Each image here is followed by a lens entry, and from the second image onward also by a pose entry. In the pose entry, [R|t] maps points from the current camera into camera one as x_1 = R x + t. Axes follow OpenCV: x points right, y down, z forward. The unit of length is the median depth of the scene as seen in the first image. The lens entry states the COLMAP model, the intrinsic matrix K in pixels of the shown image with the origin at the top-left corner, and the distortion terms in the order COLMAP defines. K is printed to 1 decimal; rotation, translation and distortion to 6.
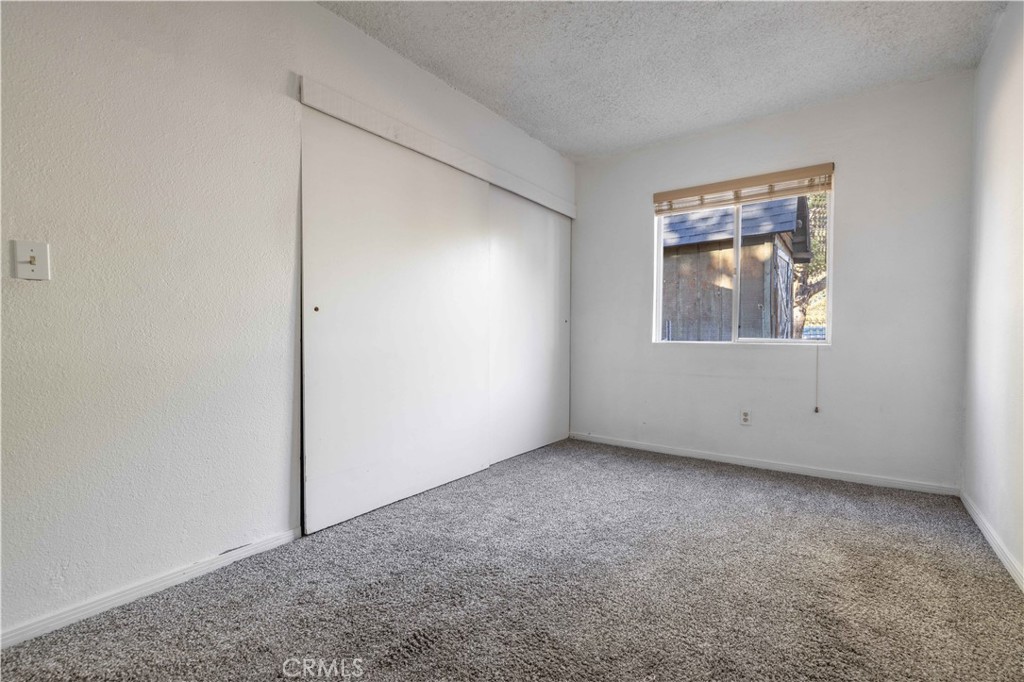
lens RADIAL K [[431.9, 0, 503.7], [0, 431.9, 336.0], [0, 0, 1]] dist [-0.001788, -0.000319]
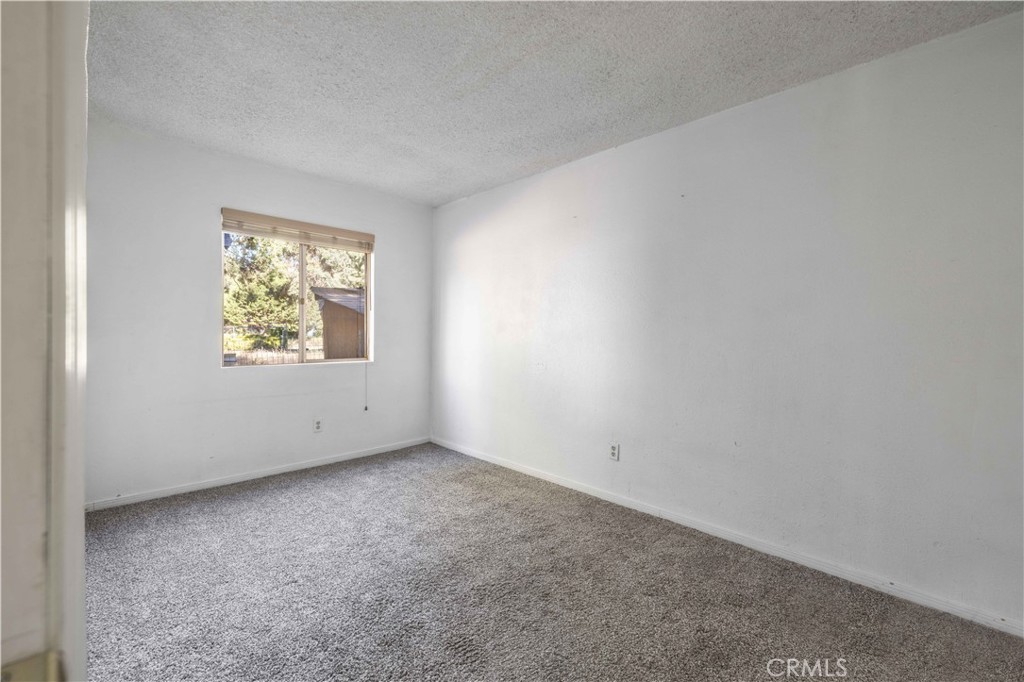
lens RADIAL K [[435.2, 0, 506.1], [0, 435.2, 320.9], [0, 0, 1]] dist [-0.001557, -0.000384]
pose [[0.205941, 0.019838, 0.978363, -0.705854], [0.007693, 0.999731, -0.021891, -0.098312], [-0.978534, 0.012035, 0.205733, 0.303051]]
